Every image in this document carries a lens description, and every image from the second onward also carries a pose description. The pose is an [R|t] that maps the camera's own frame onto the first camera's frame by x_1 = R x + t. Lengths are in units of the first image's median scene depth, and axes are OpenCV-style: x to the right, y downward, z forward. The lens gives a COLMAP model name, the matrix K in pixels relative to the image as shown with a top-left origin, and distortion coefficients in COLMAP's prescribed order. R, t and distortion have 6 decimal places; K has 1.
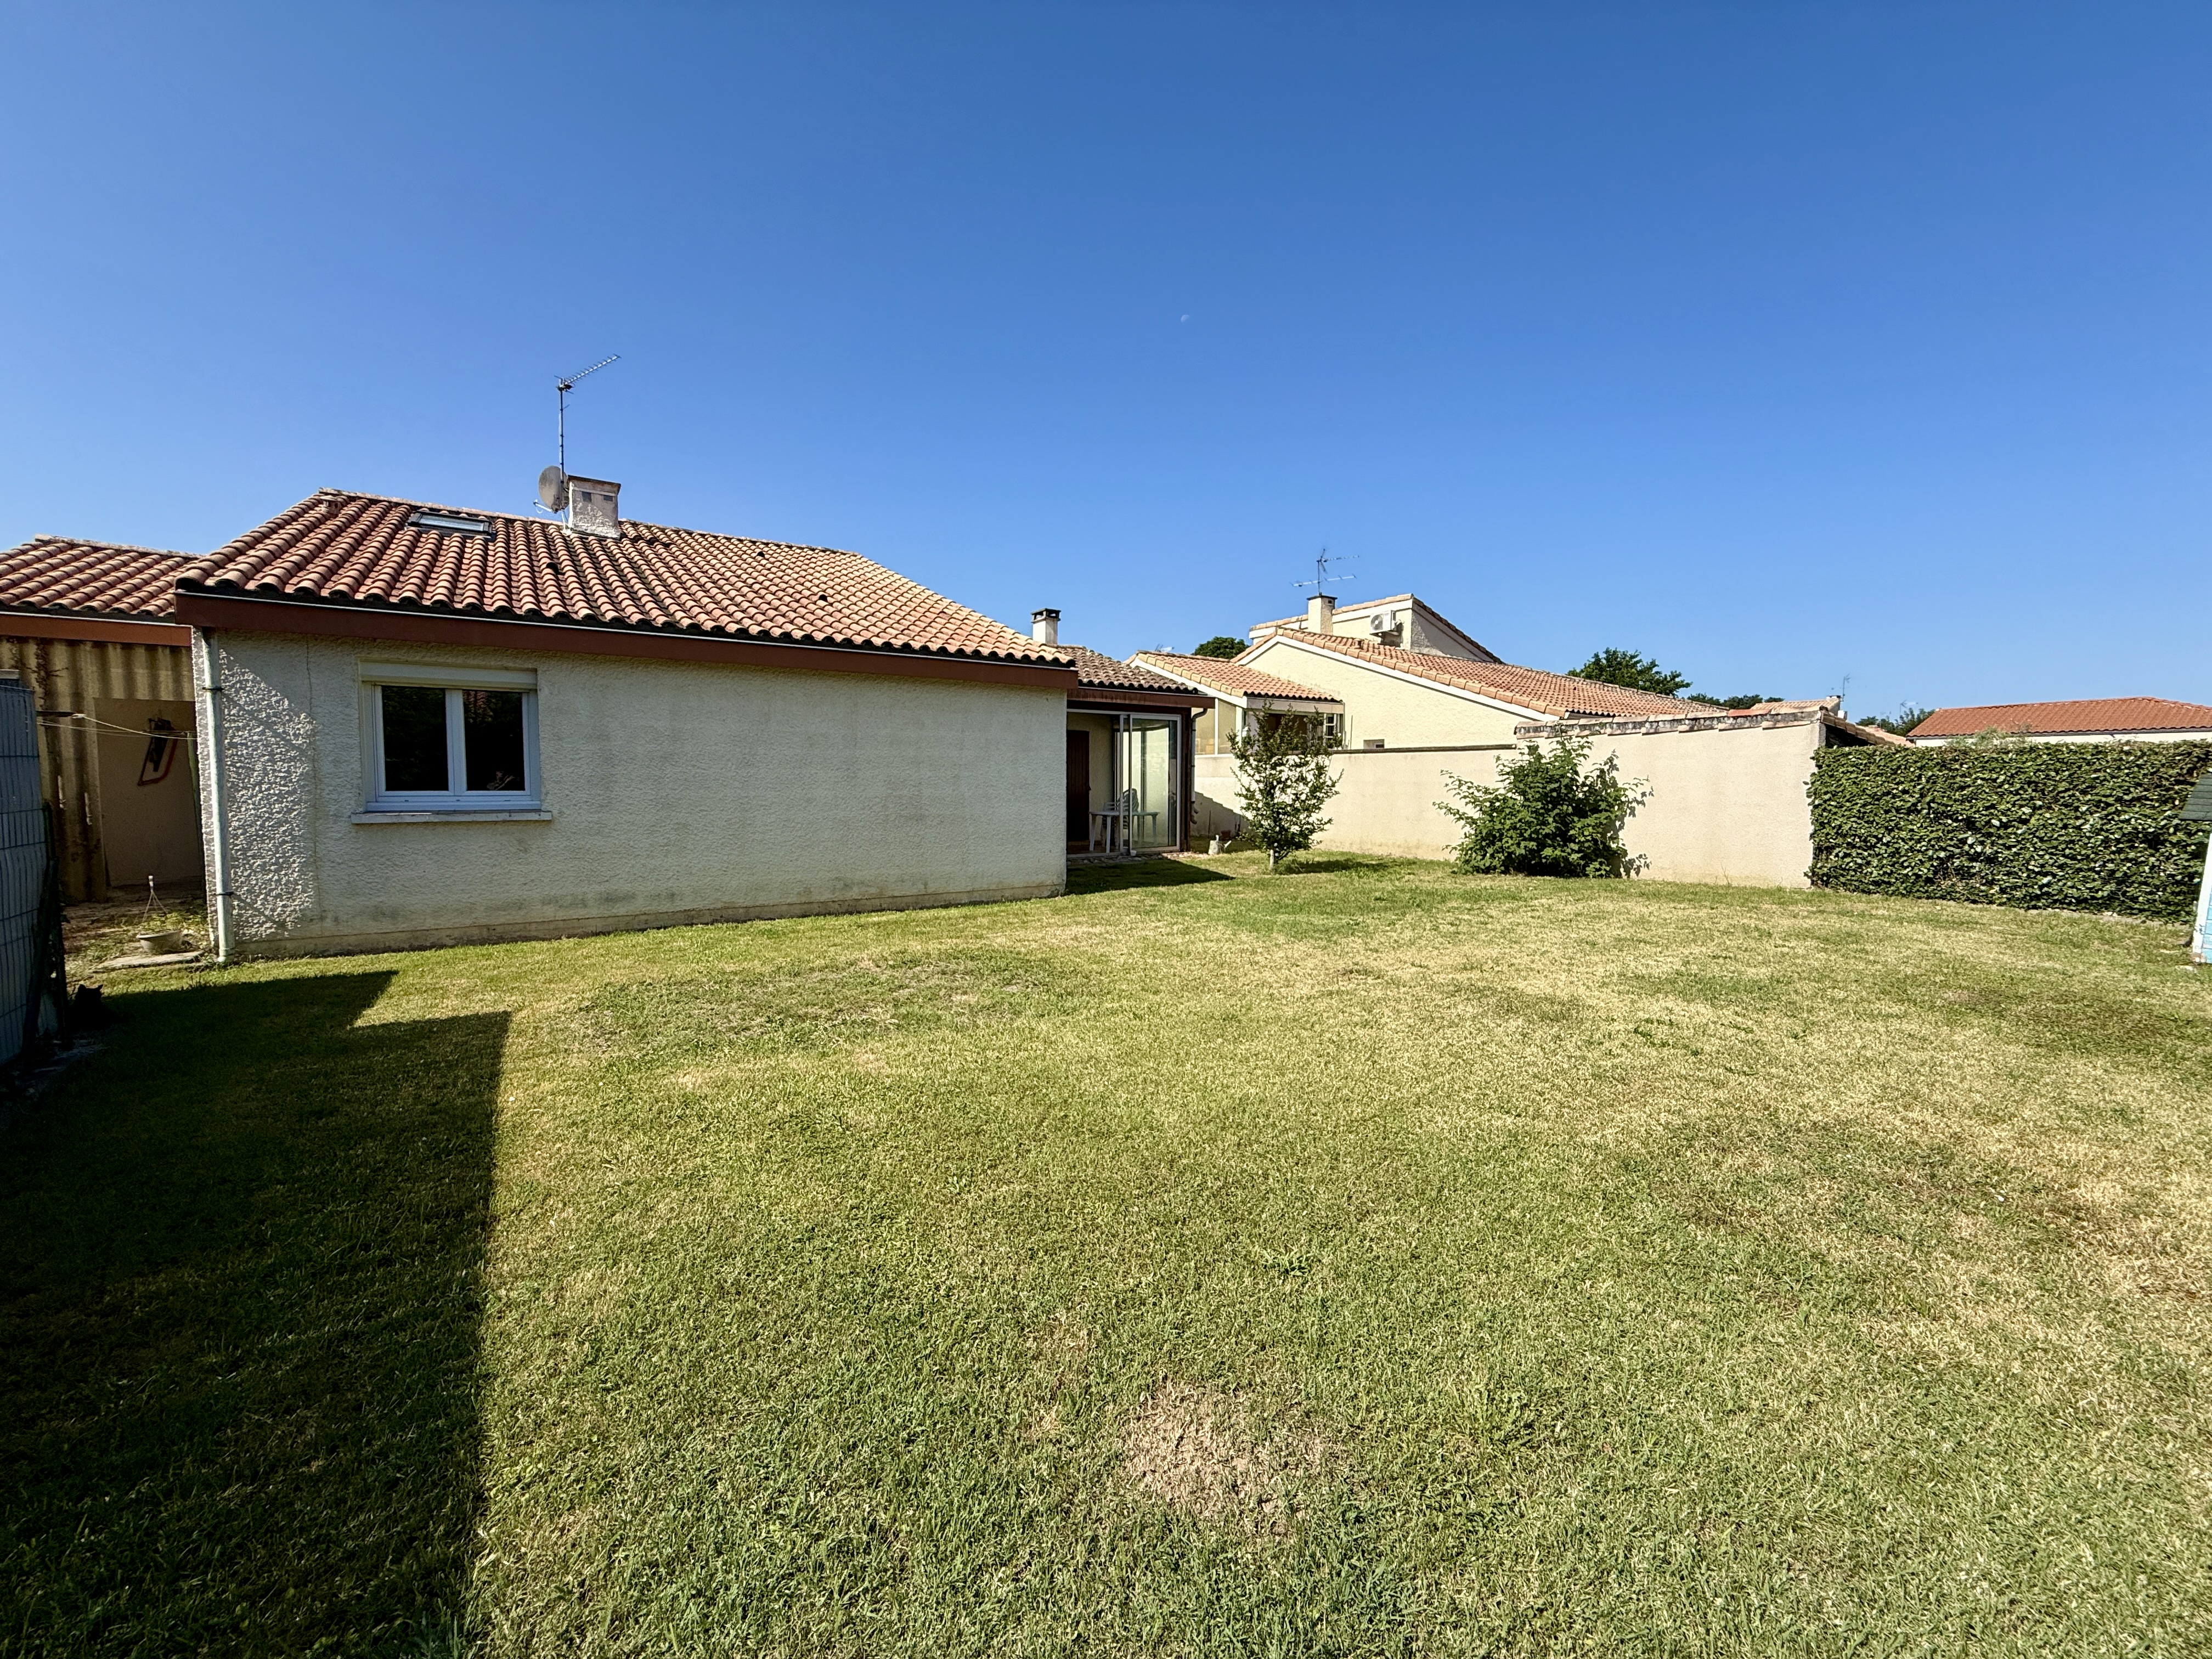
lens RADIAL K [[883.7, 0, 1102.8], [0, 883.7, 832.6], [0, 0, 1]] dist [0.002107, 0.000326]
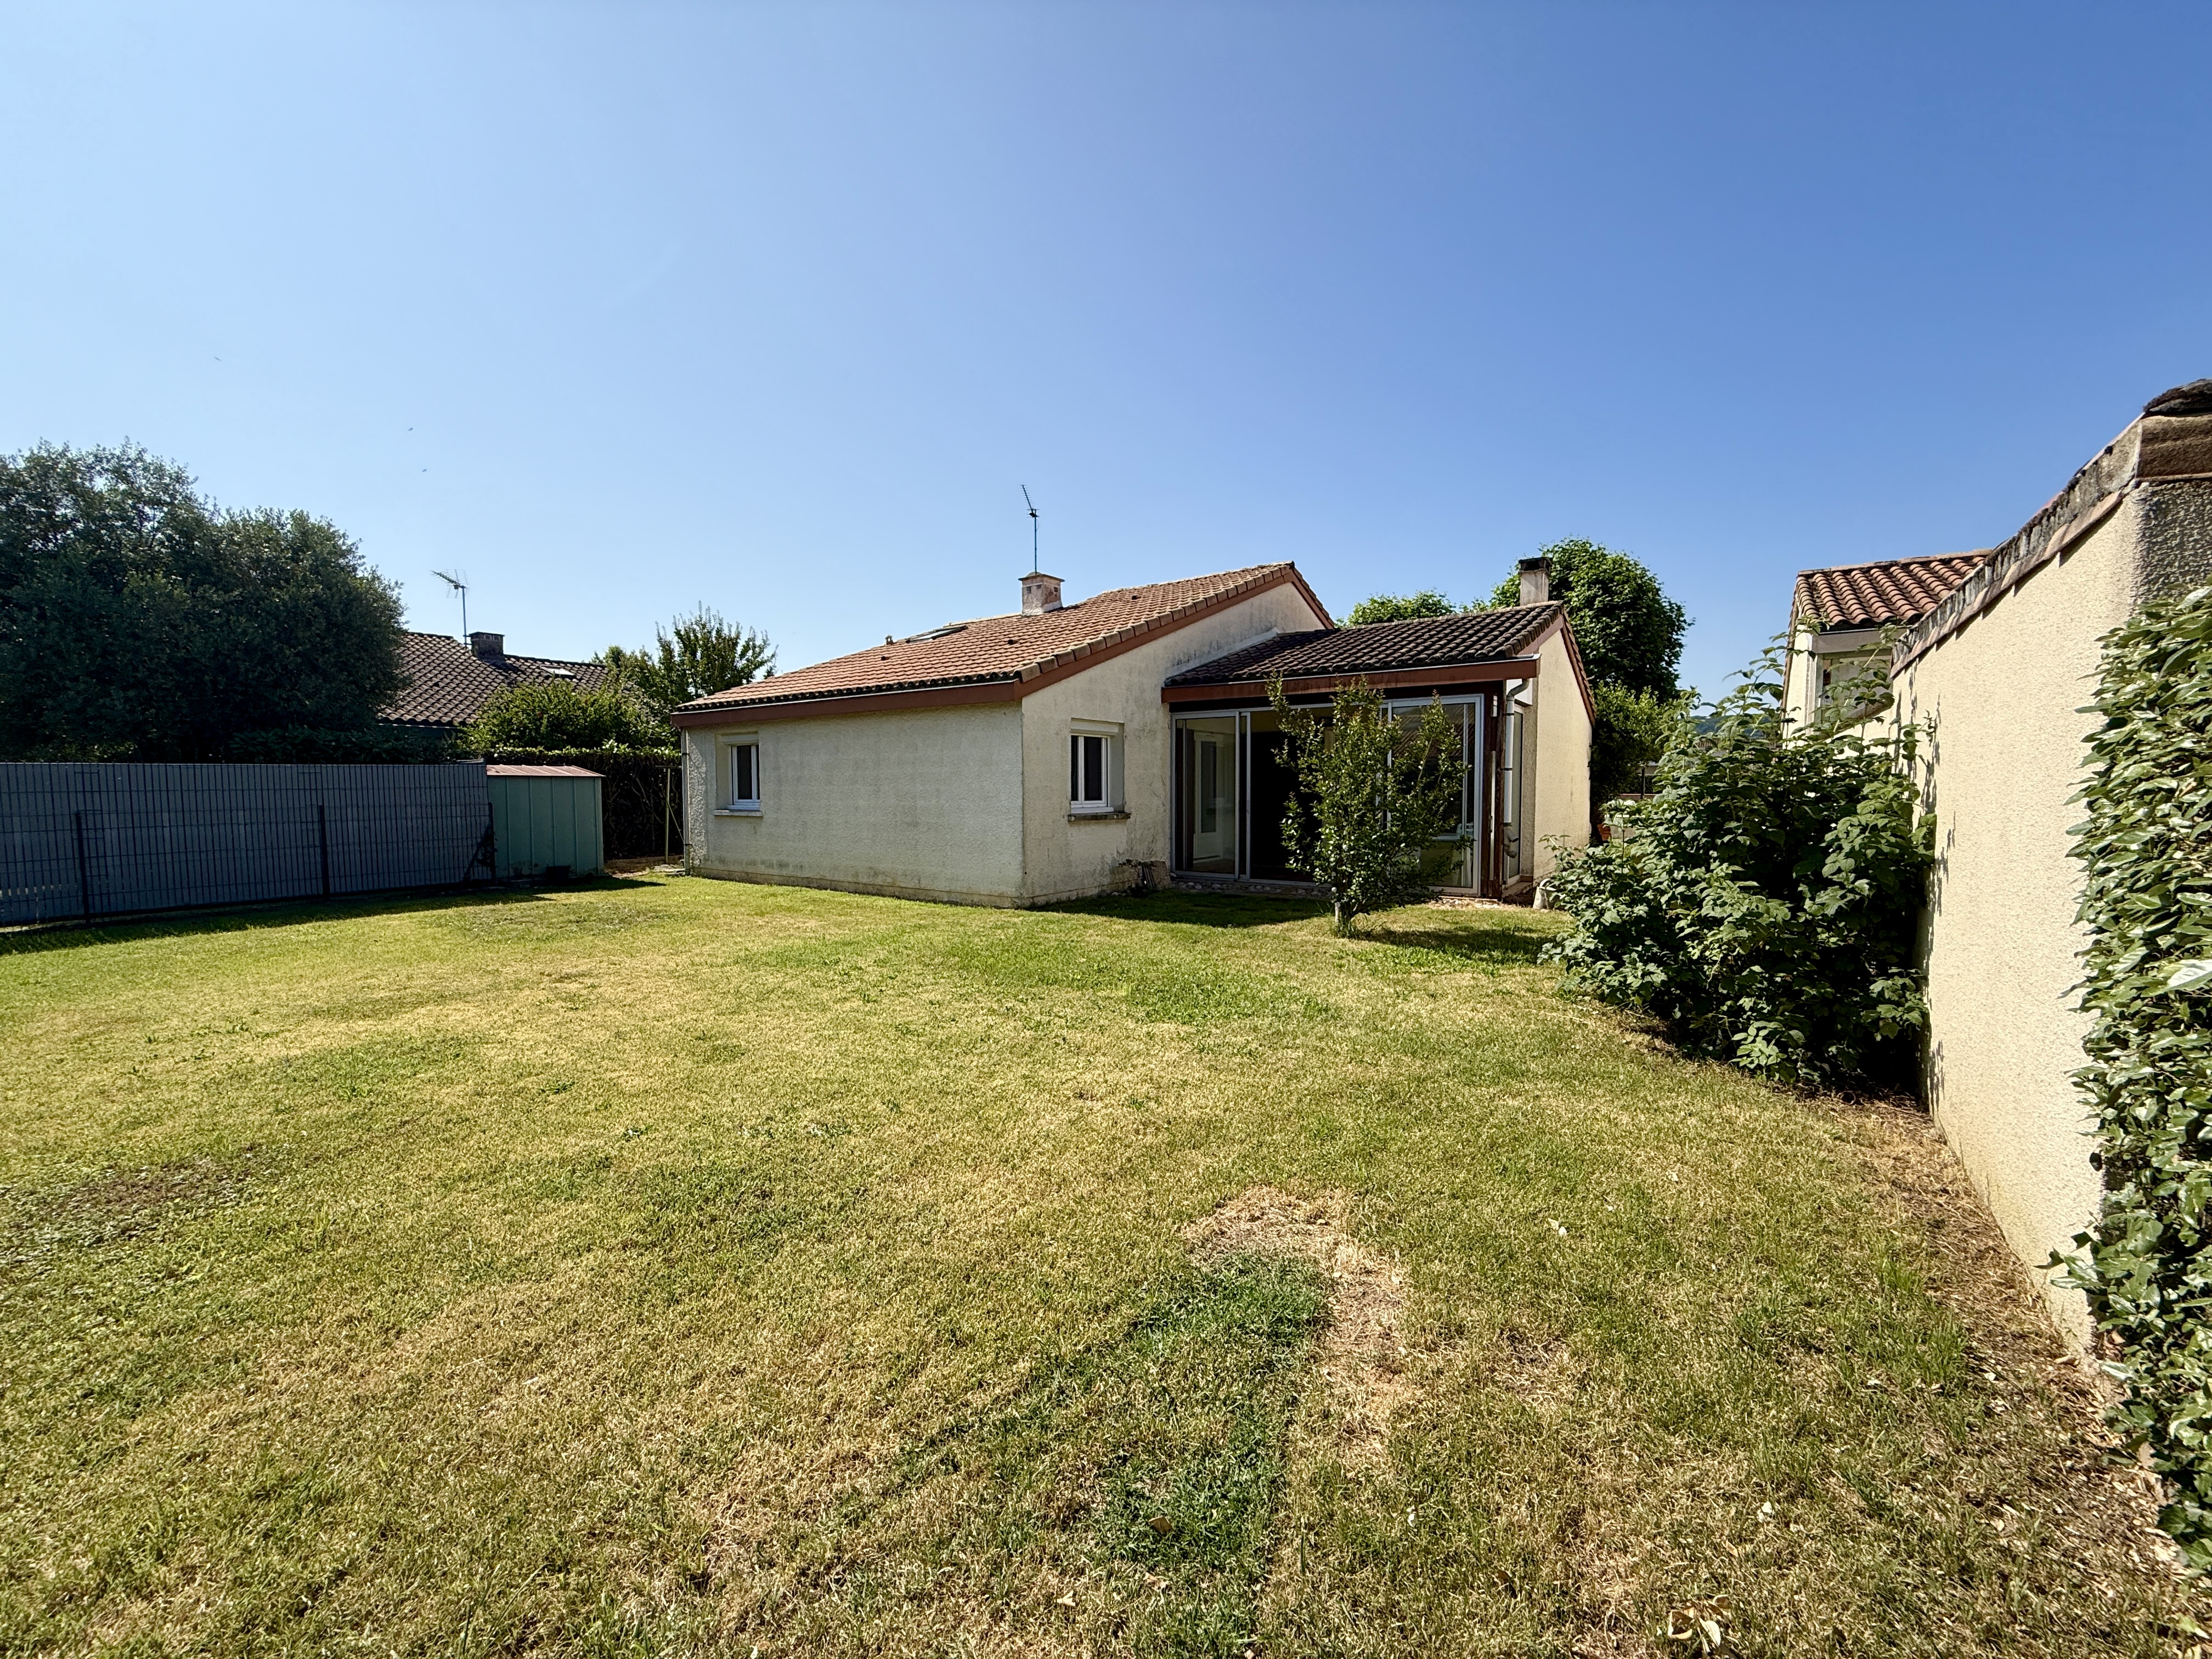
lens RADIAL K [[883.7, 0, 1102.8], [0, 883.7, 832.6], [0, 0, 1]] dist [0.002107, 0.000326]
pose [[0.341861, 0.040863, -0.938862, 1.081723], [-0.054036, 0.998256, 0.023773, -0.051496], [0.938196, 0.042606, 0.343473, 0.884731]]
